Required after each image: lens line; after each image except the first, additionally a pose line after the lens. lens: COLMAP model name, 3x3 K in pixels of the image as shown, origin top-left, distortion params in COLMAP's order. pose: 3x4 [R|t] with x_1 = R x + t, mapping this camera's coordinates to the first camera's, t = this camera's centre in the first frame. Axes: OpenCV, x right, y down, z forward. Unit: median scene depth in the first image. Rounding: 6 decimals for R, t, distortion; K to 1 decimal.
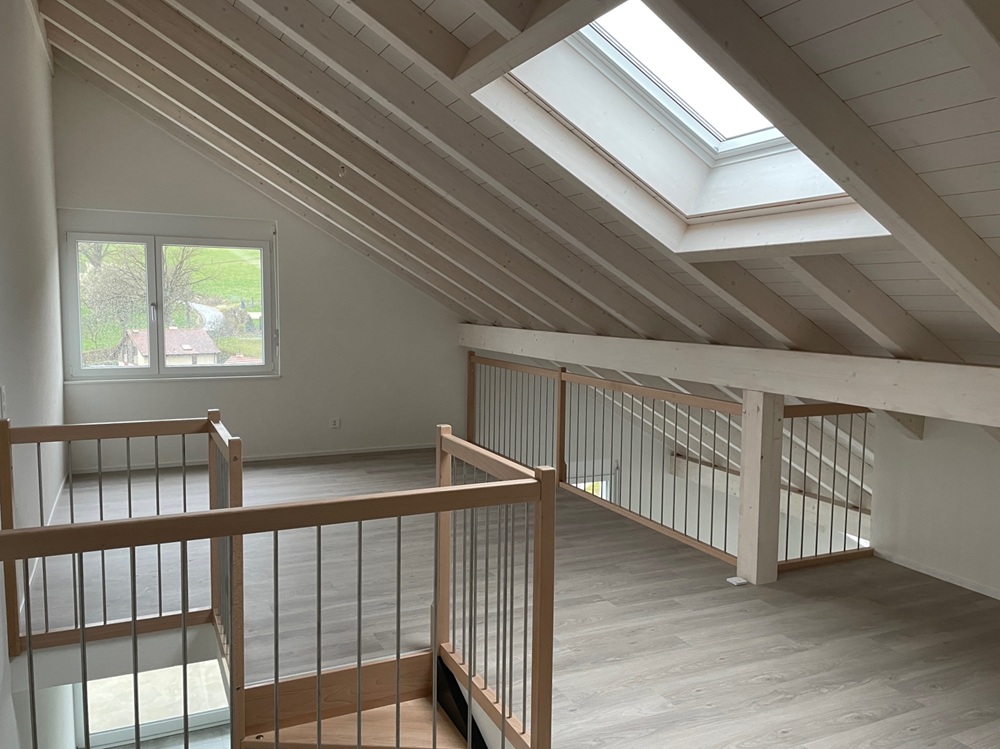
lens RADIAL K [[766.2, 0, 500.0], [0, 766.2, 374.5], [0, 0, 1]] dist [0.091982, -0.116044]
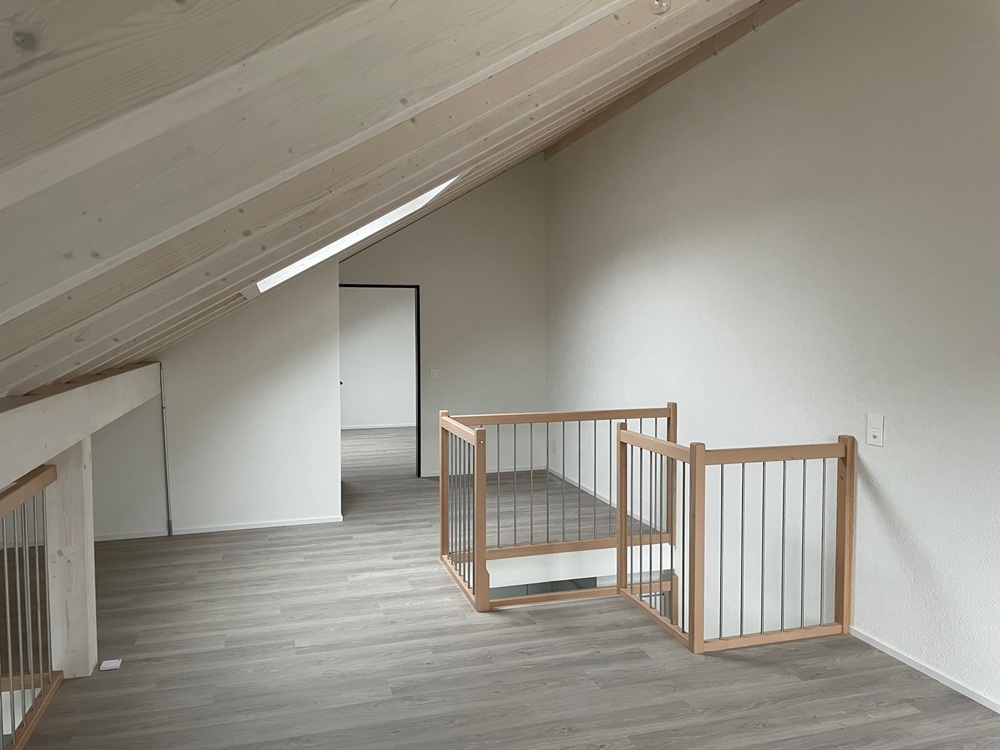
lens RADIAL K [[766.2, 0, 500.0], [0, 766.2, 375.0], [0, 0, 1]] dist [0.091982, -0.116044]
pose [[-0.988417, -0.020123, 0.150423, -0.259763], [0.004847, 0.986479, 0.163819, -0.201322], [-0.151686, 0.162651, -0.974954, 1.954374]]
